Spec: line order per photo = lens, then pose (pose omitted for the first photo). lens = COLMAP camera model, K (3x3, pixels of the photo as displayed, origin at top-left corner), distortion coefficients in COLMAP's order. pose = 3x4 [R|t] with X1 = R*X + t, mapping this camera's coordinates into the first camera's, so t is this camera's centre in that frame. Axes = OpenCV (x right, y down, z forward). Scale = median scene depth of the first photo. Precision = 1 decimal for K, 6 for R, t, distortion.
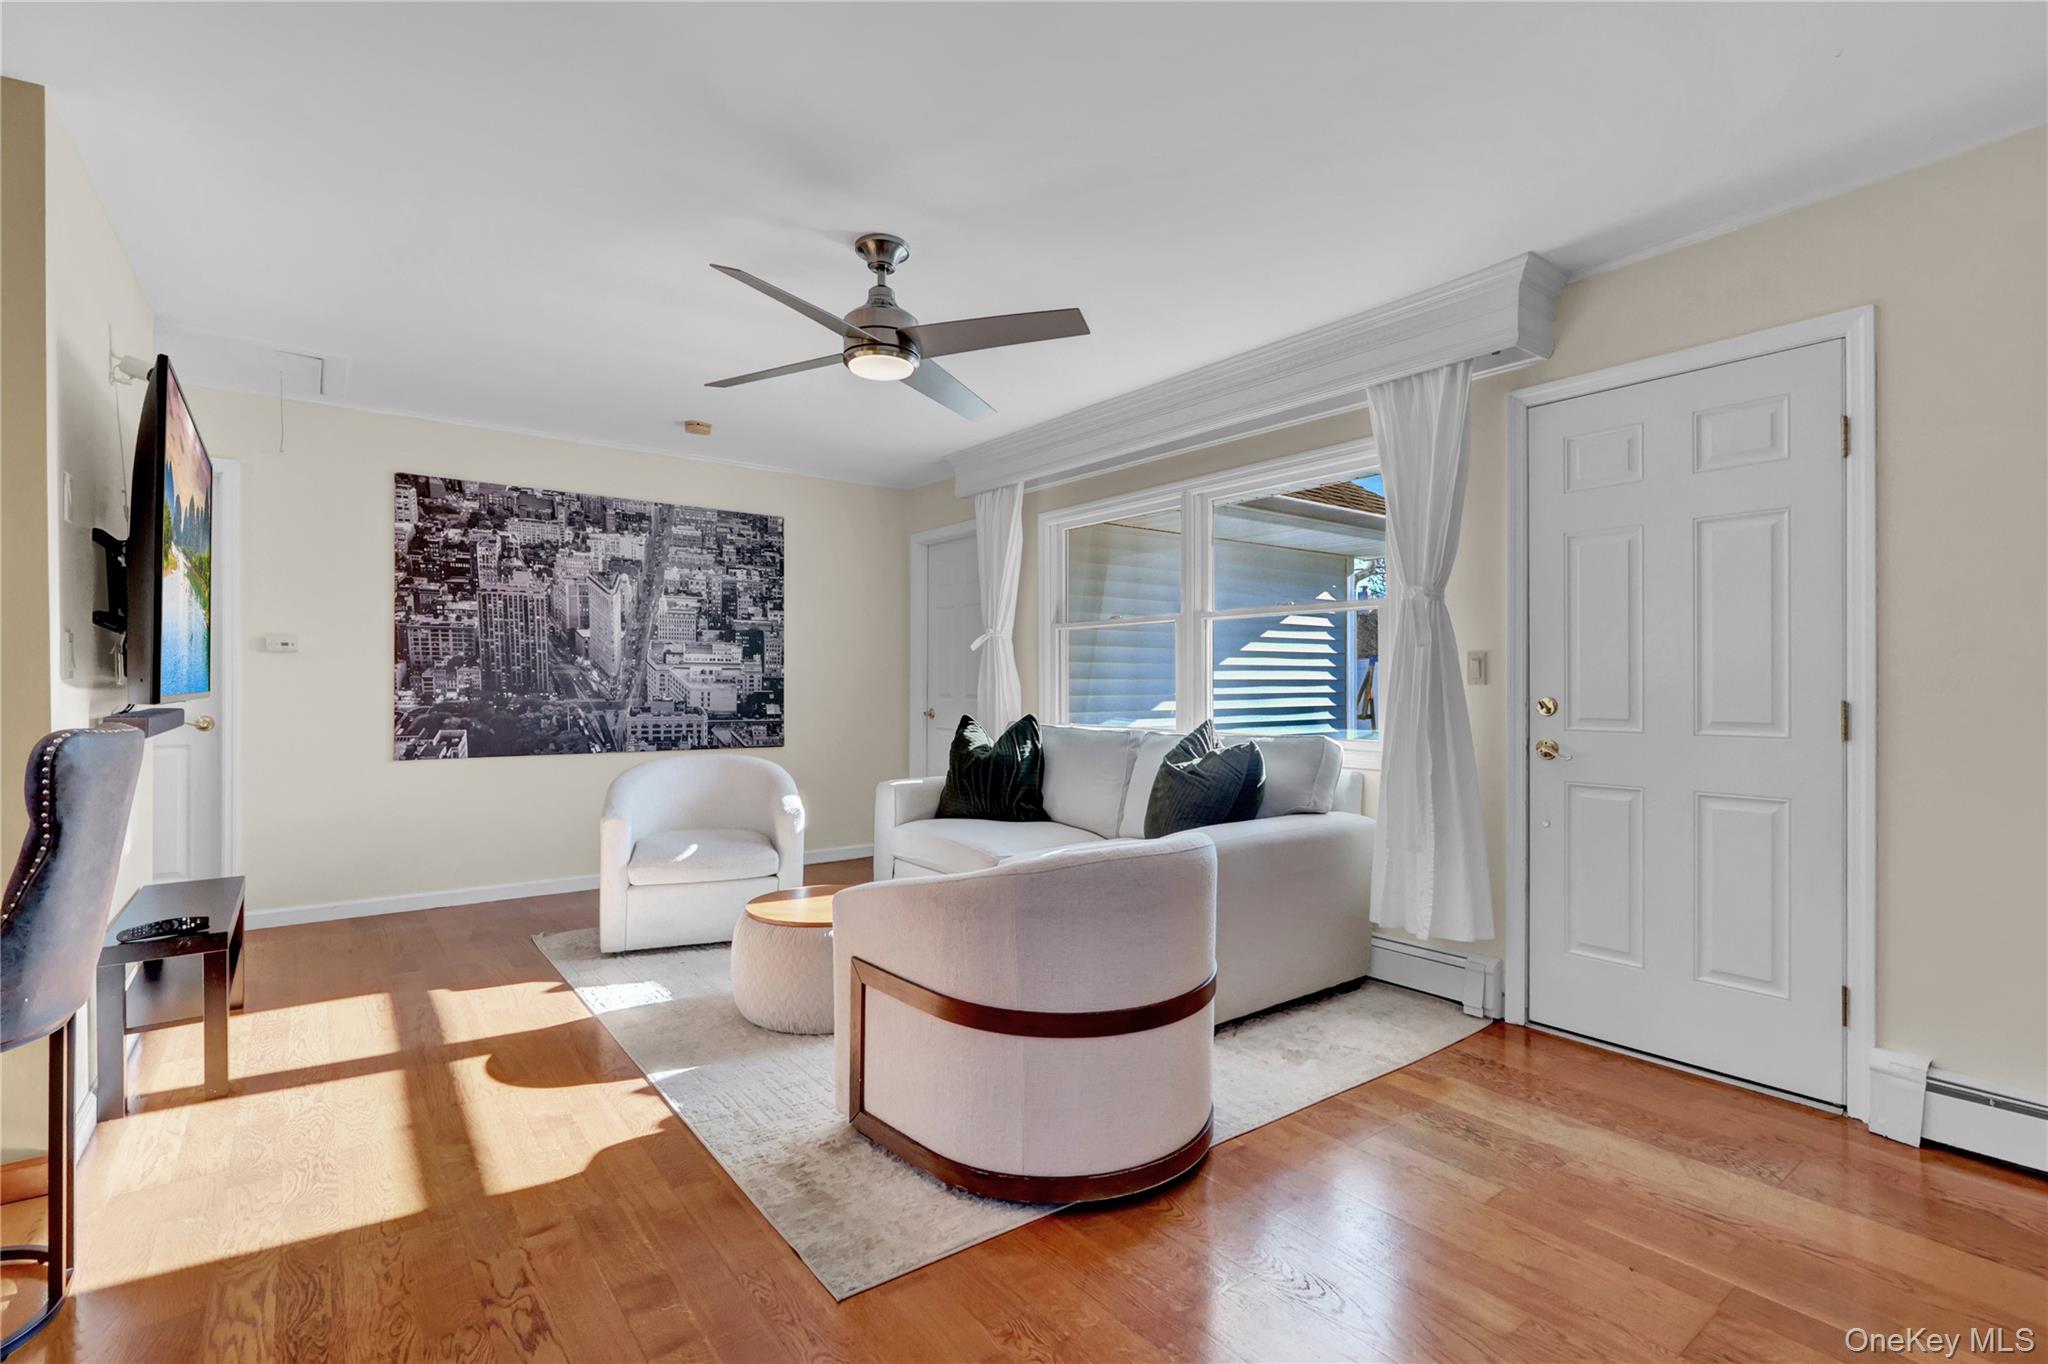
lens RADIAL K [[947.7, 0, 1024.0], [0, 947.7, 682.0], [0, 0, 1]] dist [-0.001344, 0.000275]
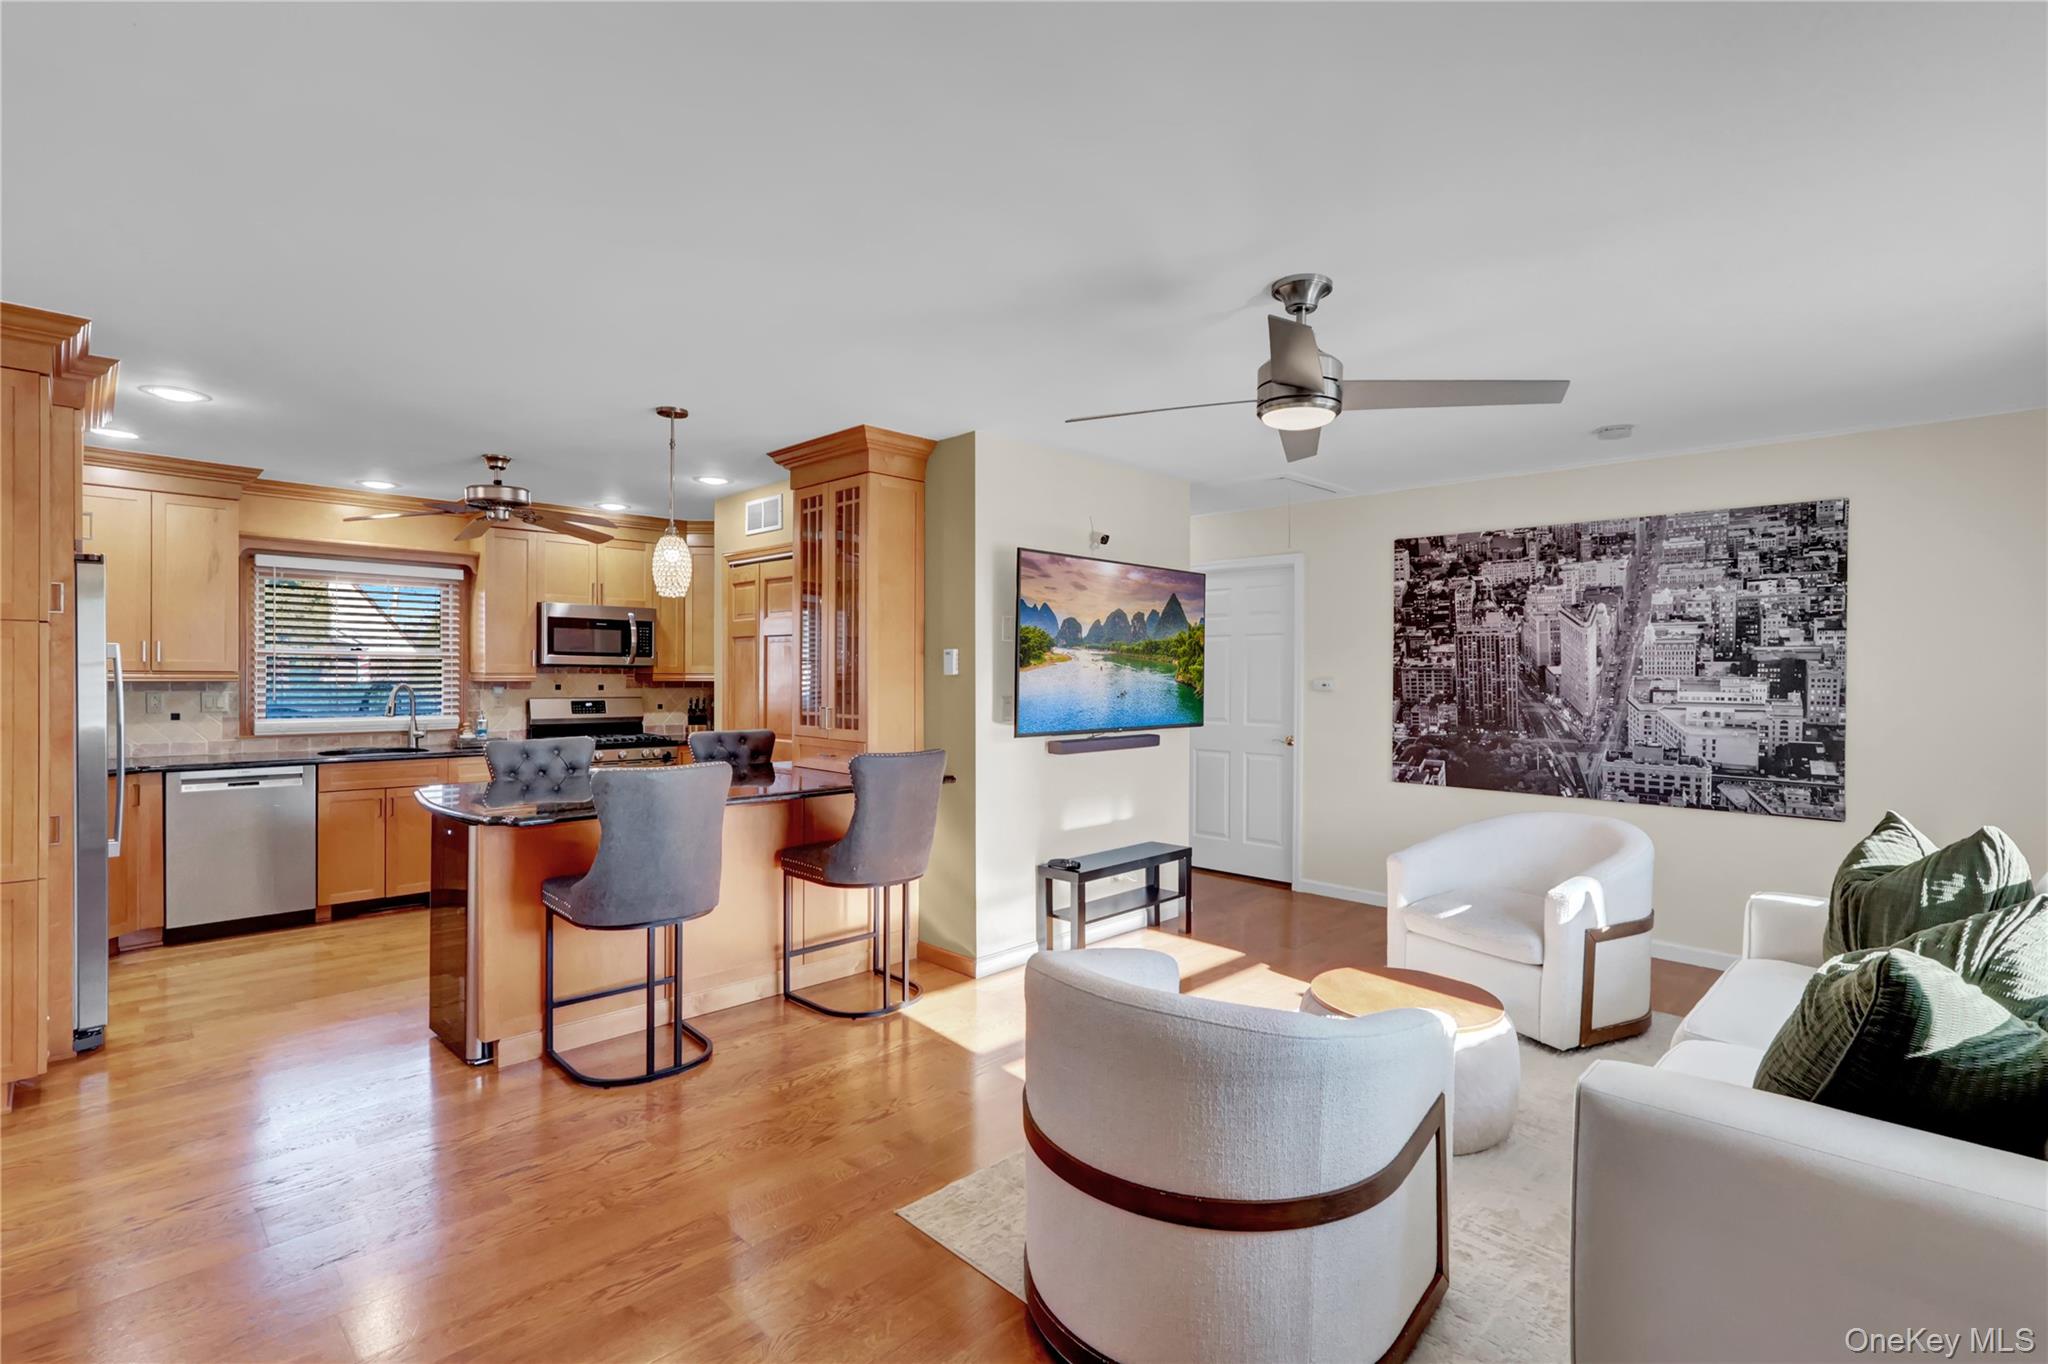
lens RADIAL K [[947.7, 0, 1024.0], [0, 947.7, 682.0], [0, 0, 1]] dist [-0.001344, 0.000275]
pose [[0.142066, 0.007497, -0.989829, 0.407645], [-0.005276, 0.999963, 0.006817, -0.043404], [0.989843, 0.004254, 0.142101, 0.333243]]
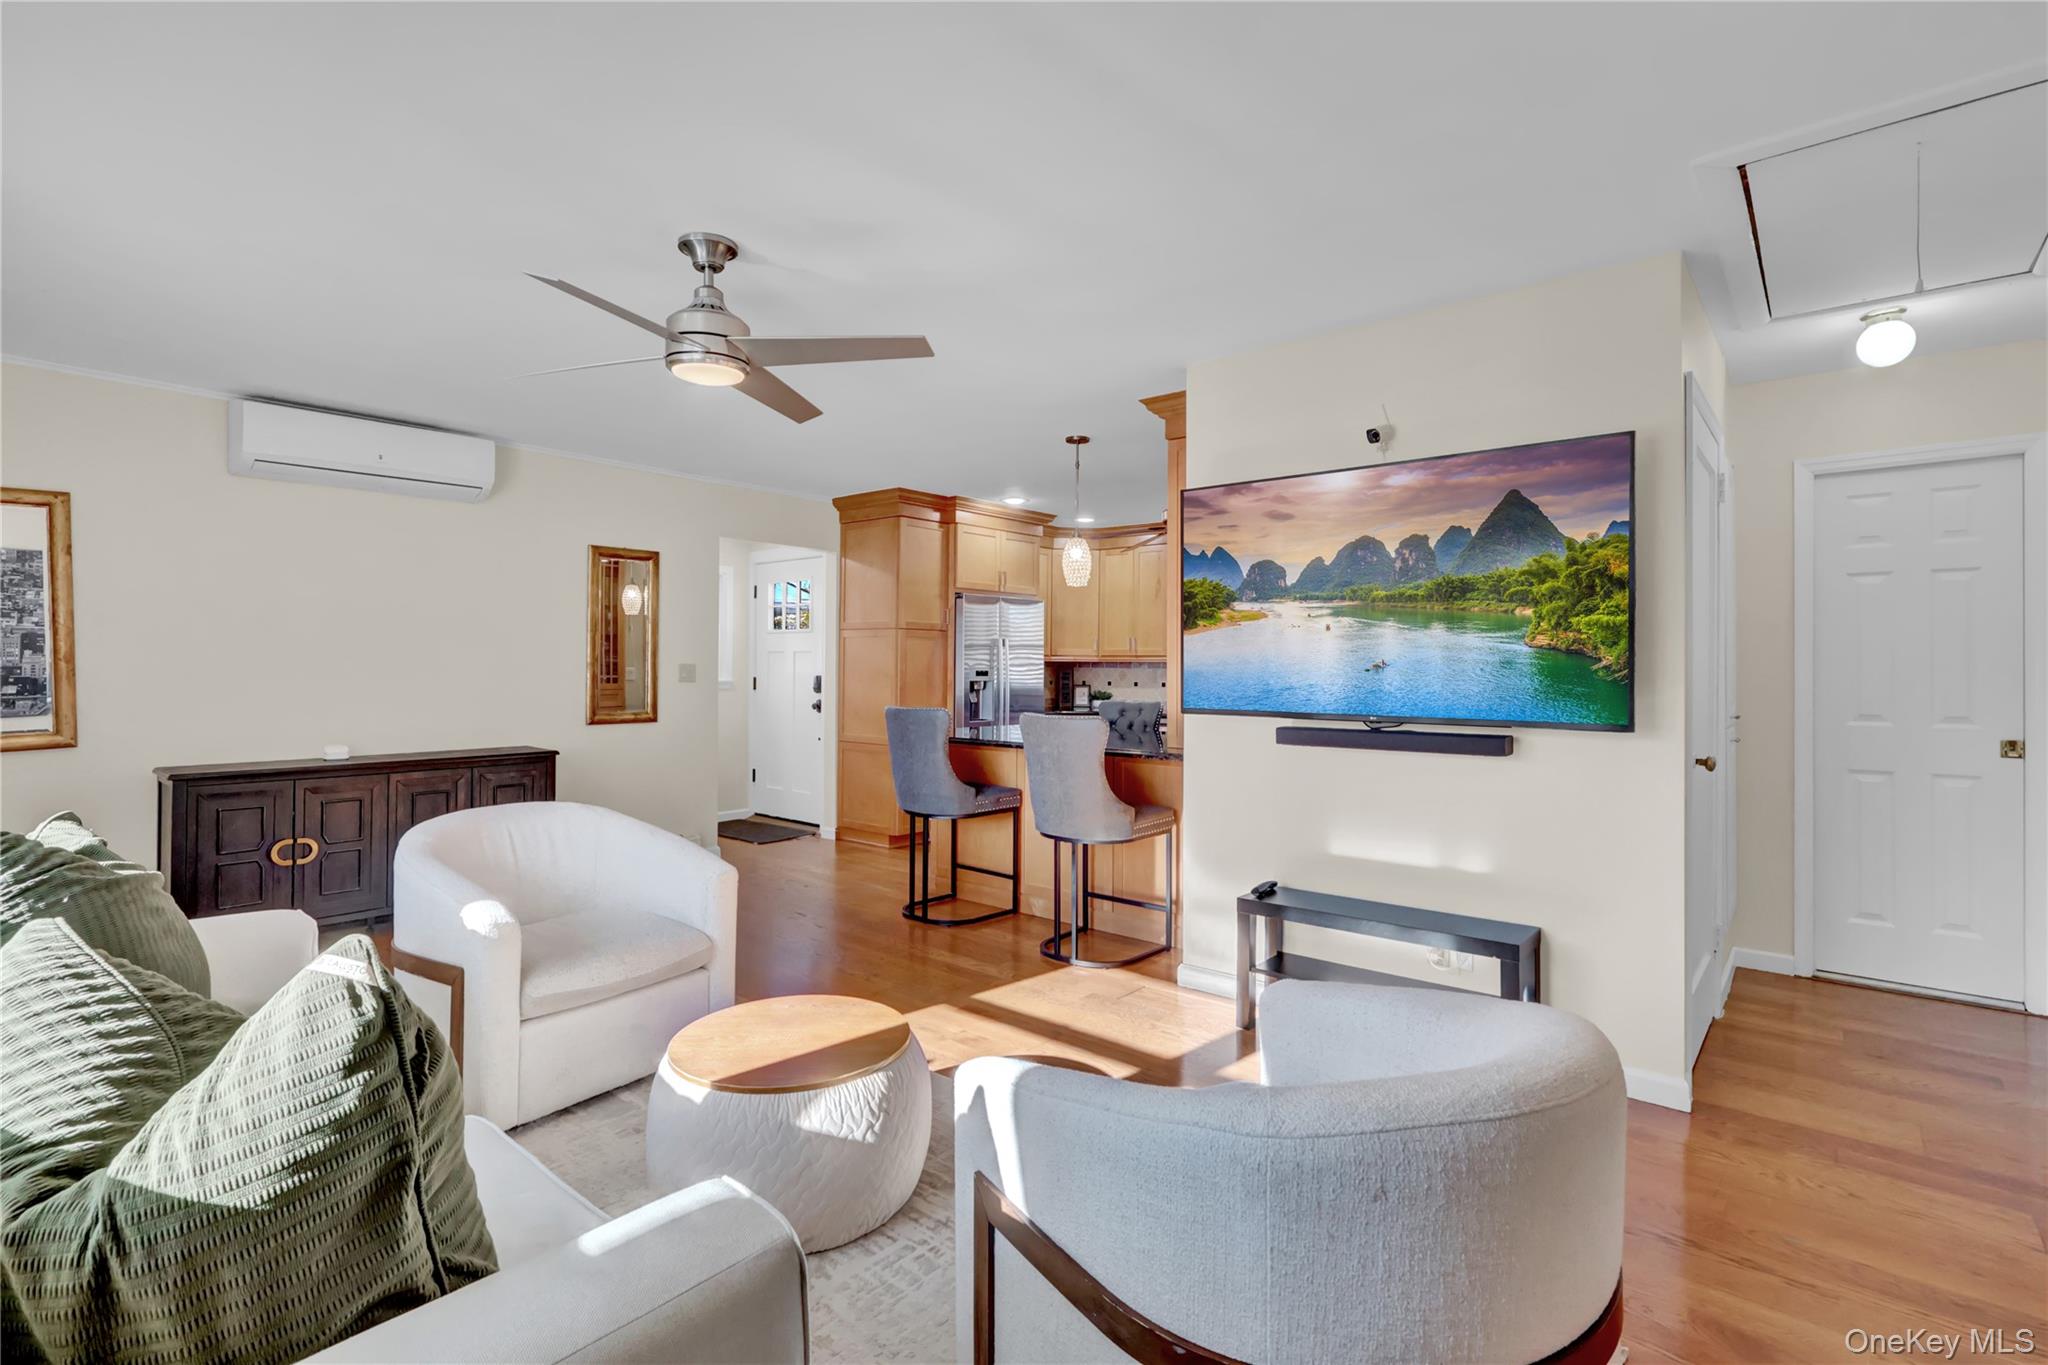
lens RADIAL K [[940.9, 0, 1024.0], [0, 940.9, 682.5], [0, 0, 1]] dist [-0.108036, 0.000067]
pose [[-0.977153, -0.006707, -0.212430, -0.149511], [-0.010376, 0.999816, 0.016163, -0.022363], [0.212282, 0.017998, -0.977043, 1.083139]]
